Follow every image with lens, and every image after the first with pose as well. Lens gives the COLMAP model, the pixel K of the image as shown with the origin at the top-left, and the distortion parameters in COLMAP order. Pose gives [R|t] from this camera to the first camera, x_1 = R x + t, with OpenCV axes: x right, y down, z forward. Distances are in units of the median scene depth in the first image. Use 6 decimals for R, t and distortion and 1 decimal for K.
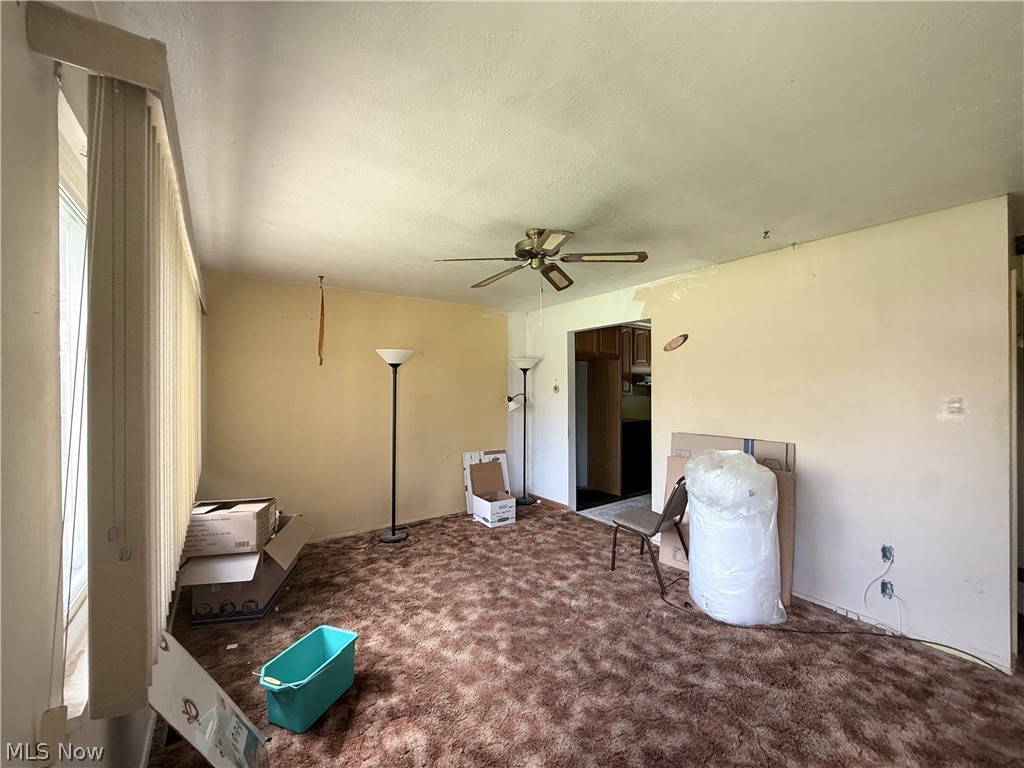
lens RADIAL K [[410.5, 0, 509.6], [0, 410.5, 383.5], [0, 0, 1]] dist [-0.000683, -0.000014]
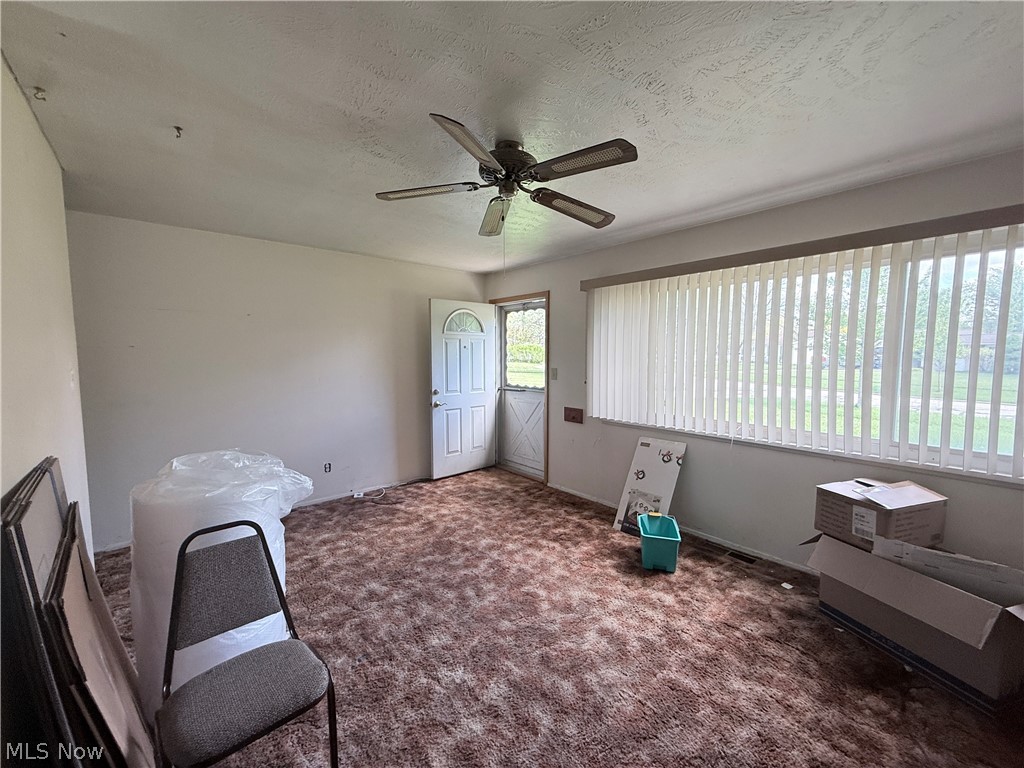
lens RADIAL K [[410.5, 0, 513.4], [0, 410.5, 384.2], [0, 0, 1]] dist [-0.000683, -0.000014]
pose [[-0.995309, 0.015287, -0.095532, 0.145869], [0.008067, 0.997112, 0.075509, 0.012681], [0.096411, 0.074384, -0.992558, 1.919022]]
